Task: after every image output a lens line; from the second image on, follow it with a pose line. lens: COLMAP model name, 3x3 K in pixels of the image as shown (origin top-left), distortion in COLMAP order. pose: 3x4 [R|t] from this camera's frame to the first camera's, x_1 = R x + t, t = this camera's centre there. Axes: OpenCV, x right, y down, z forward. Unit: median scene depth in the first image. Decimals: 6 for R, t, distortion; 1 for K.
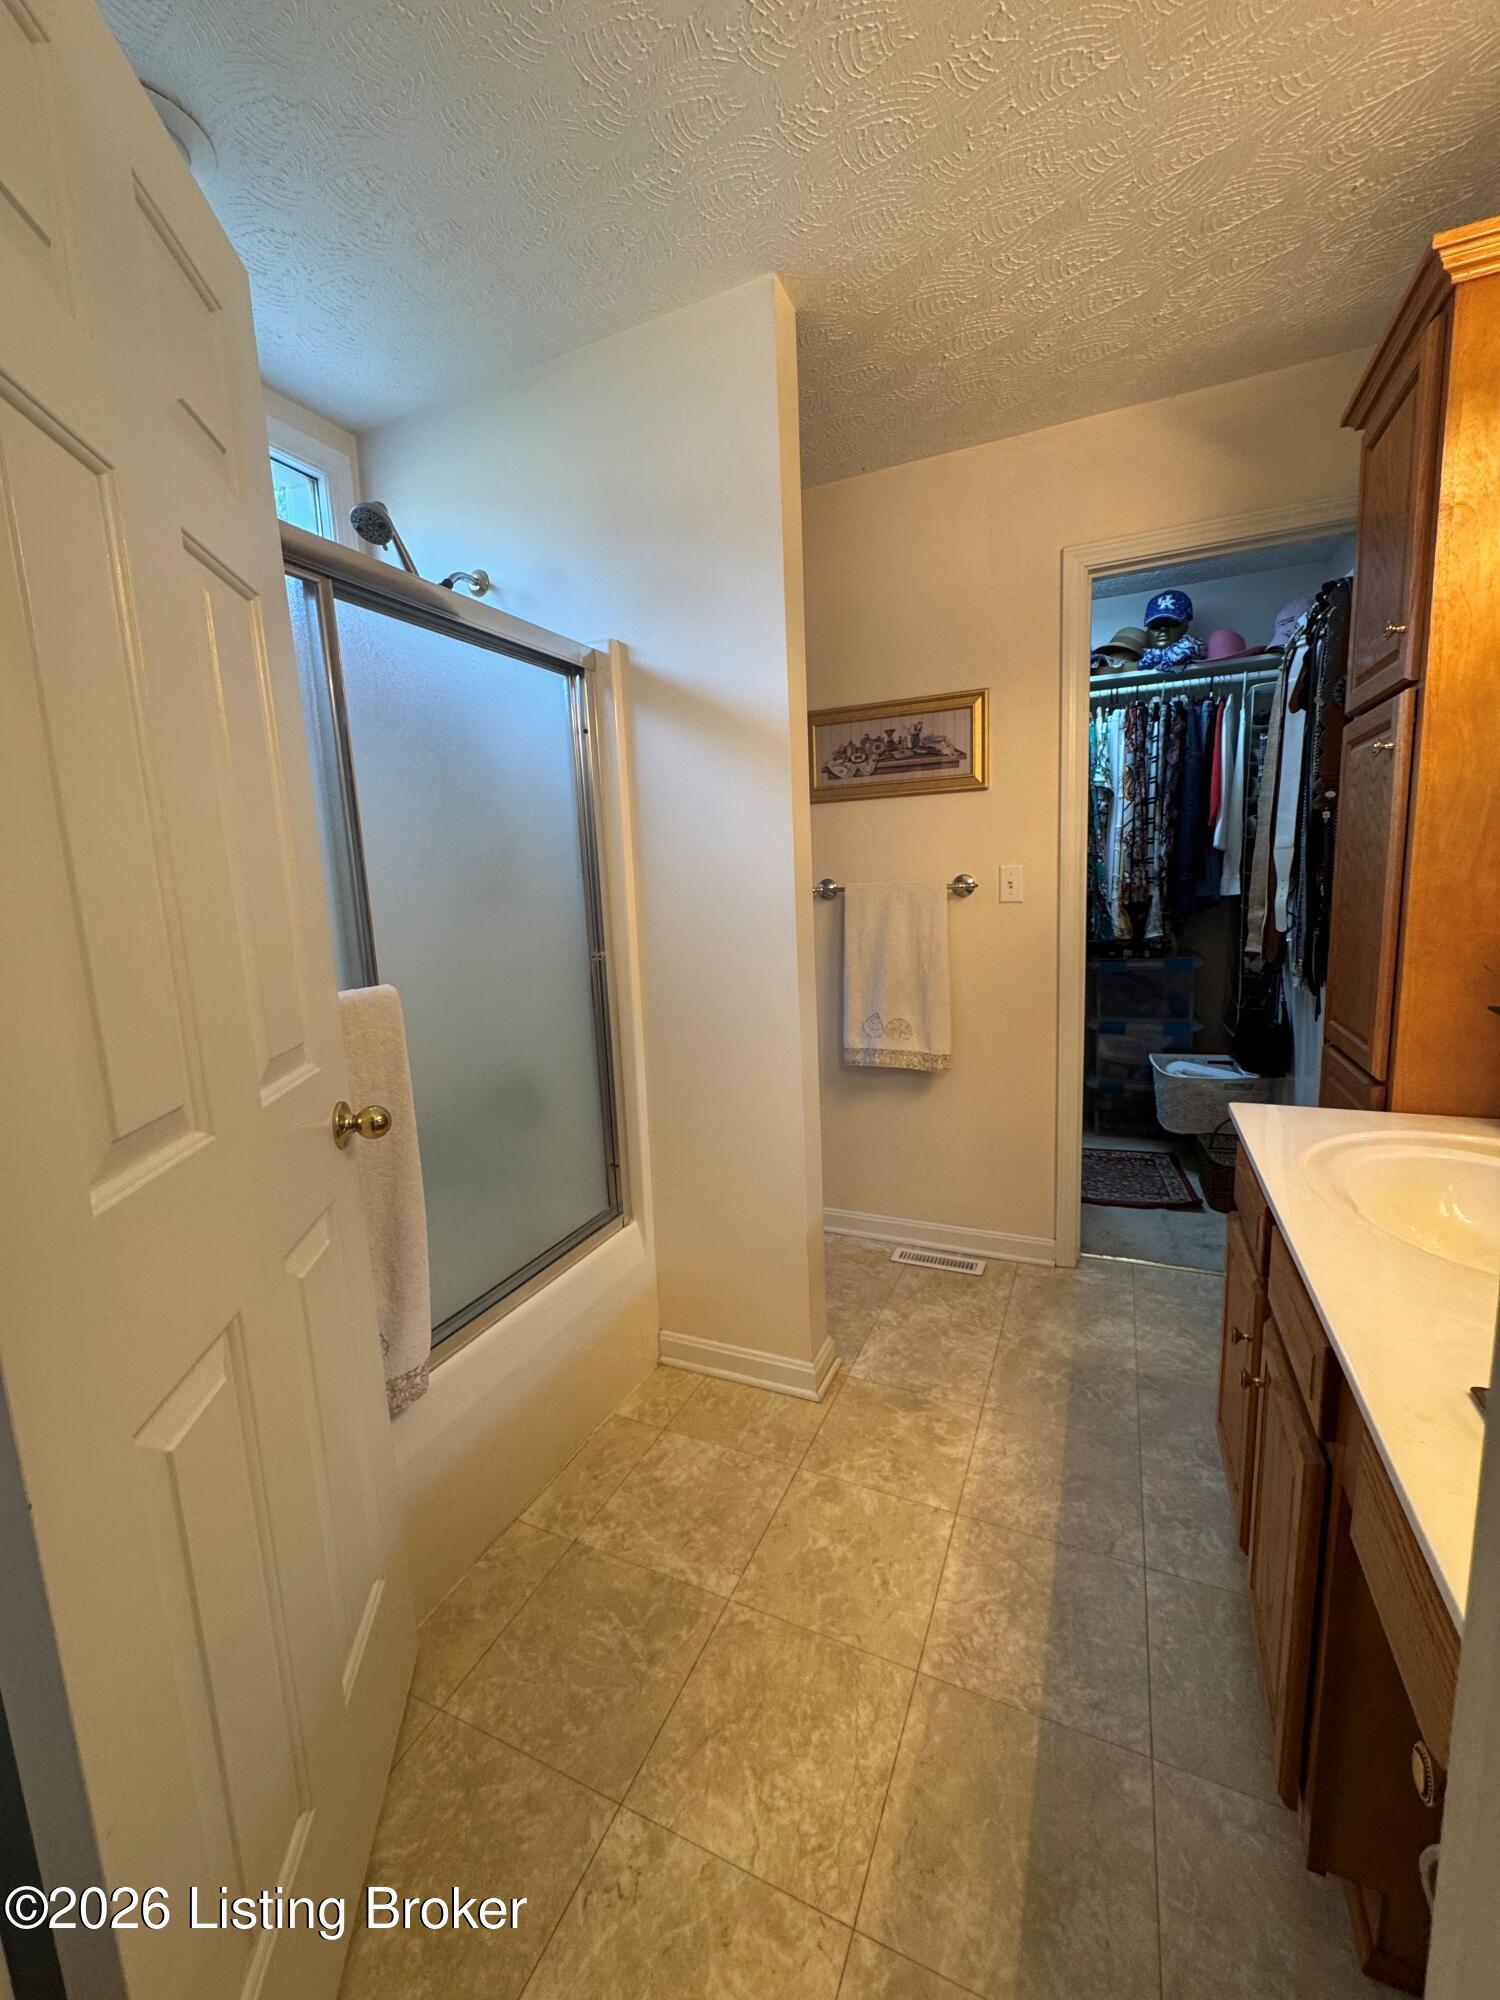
lens RADIAL K [[796.7, 0, 752.2], [0, 796.7, 1000.3], [0, 0, 1]] dist [-0.002801, 0.000584]
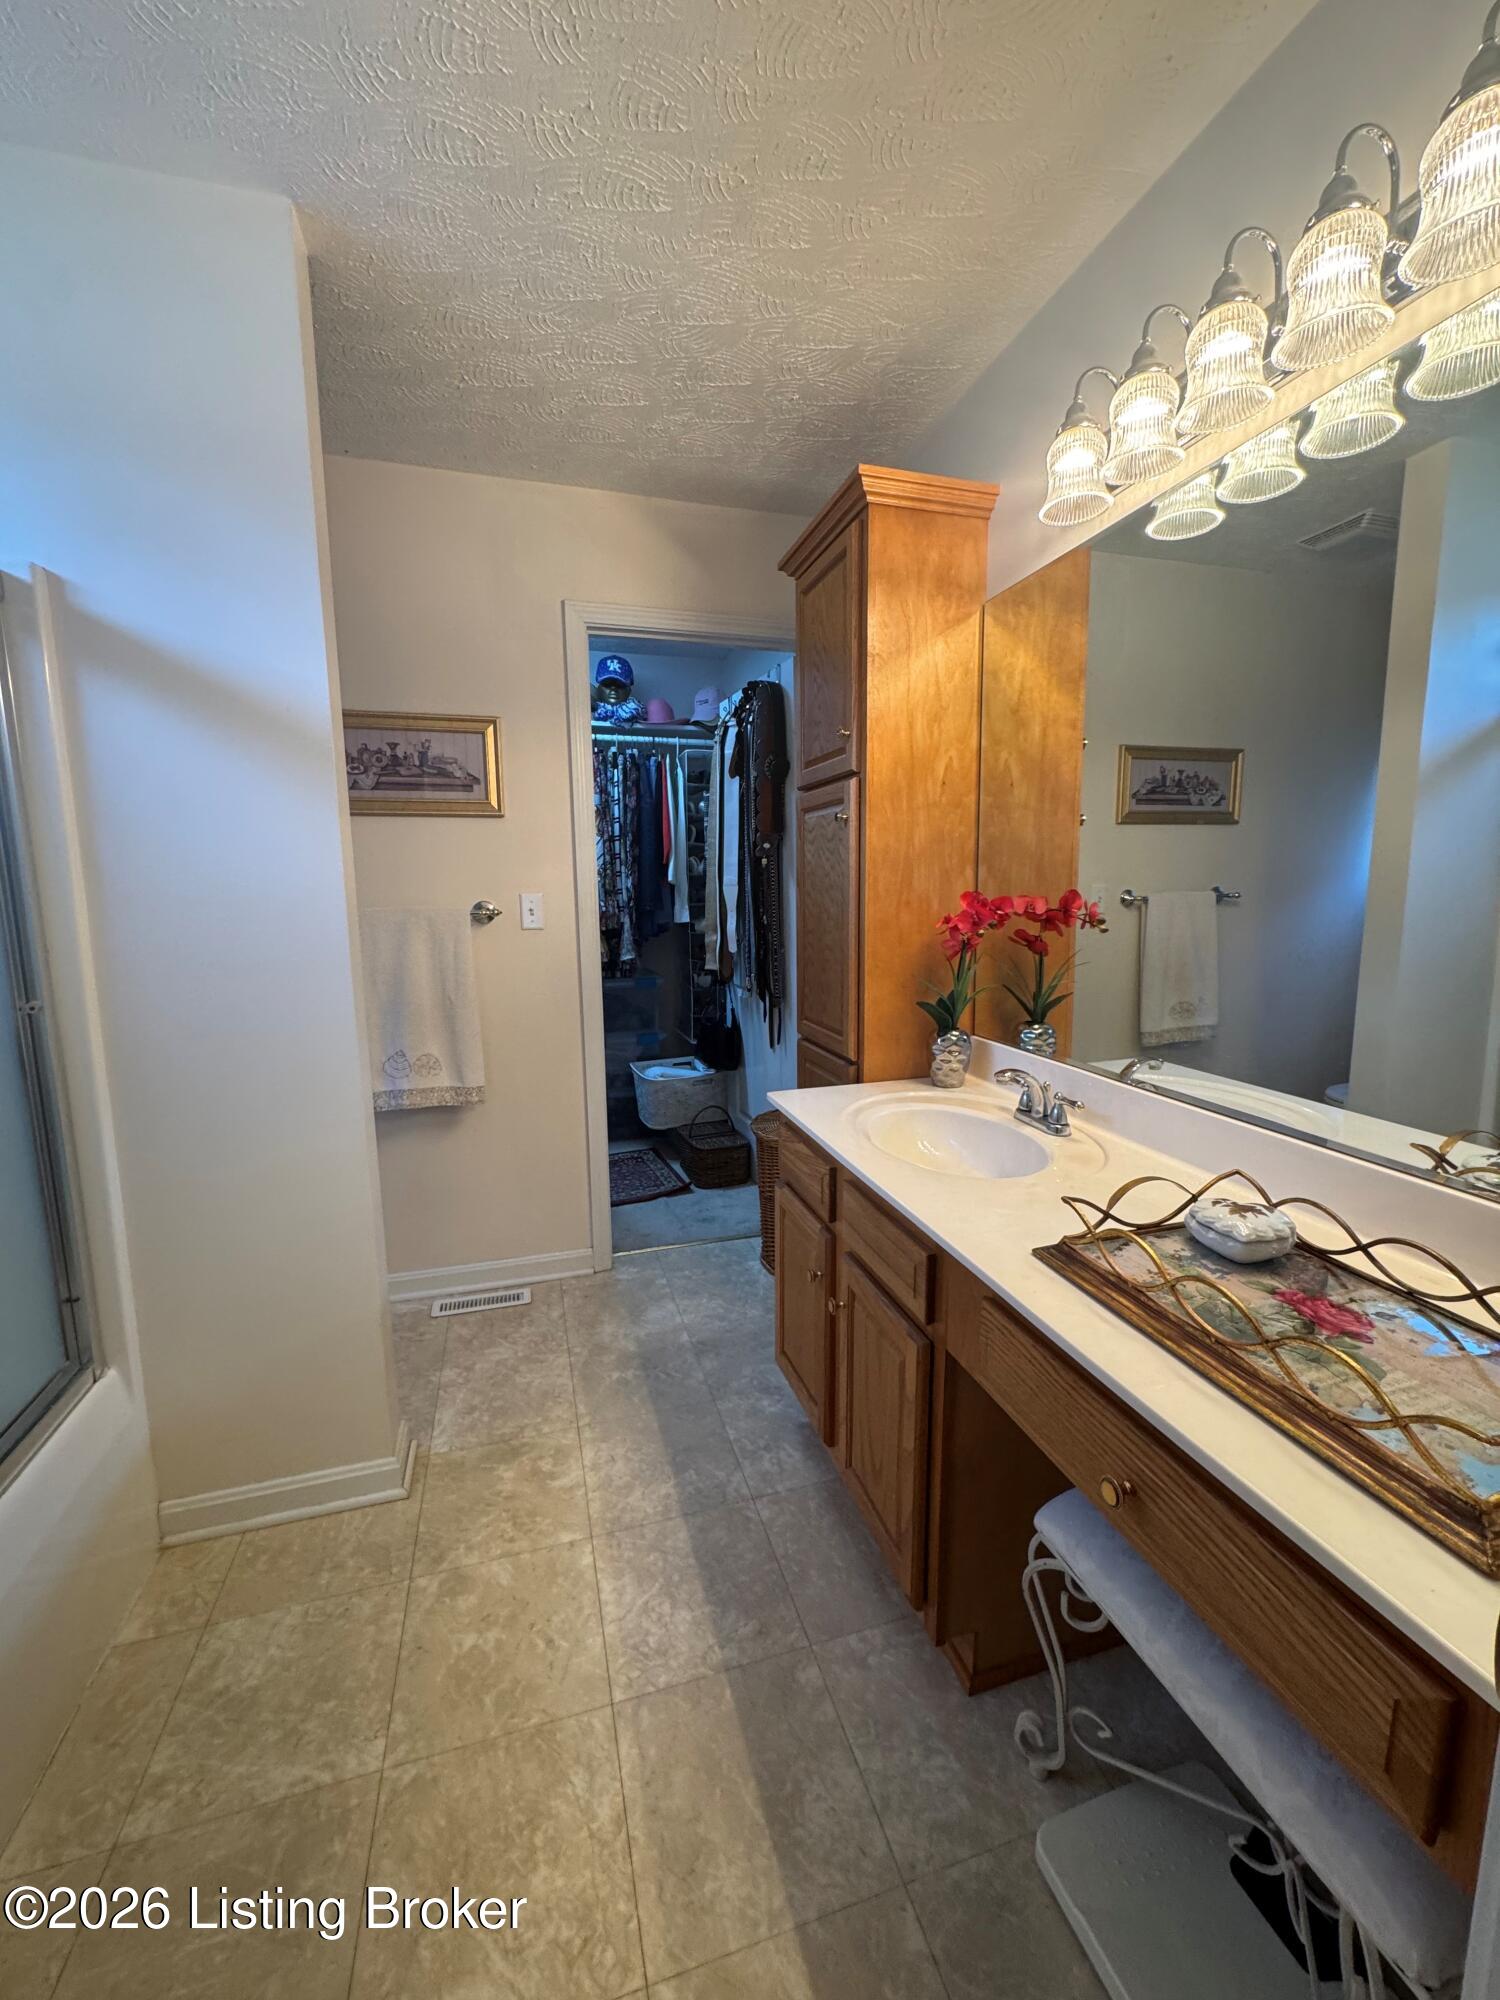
lens RADIAL K [[796.7, 0, 752.2], [0, 796.7, 1000.3], [0, 0, 1]] dist [-0.002801, 0.000584]
pose [[0.756121, -0.058723, 0.651792, -0.149351], [0.078151, 0.996941, -0.000841, -0.010363], [-0.649749, 0.051574, 0.758398, 0.051522]]
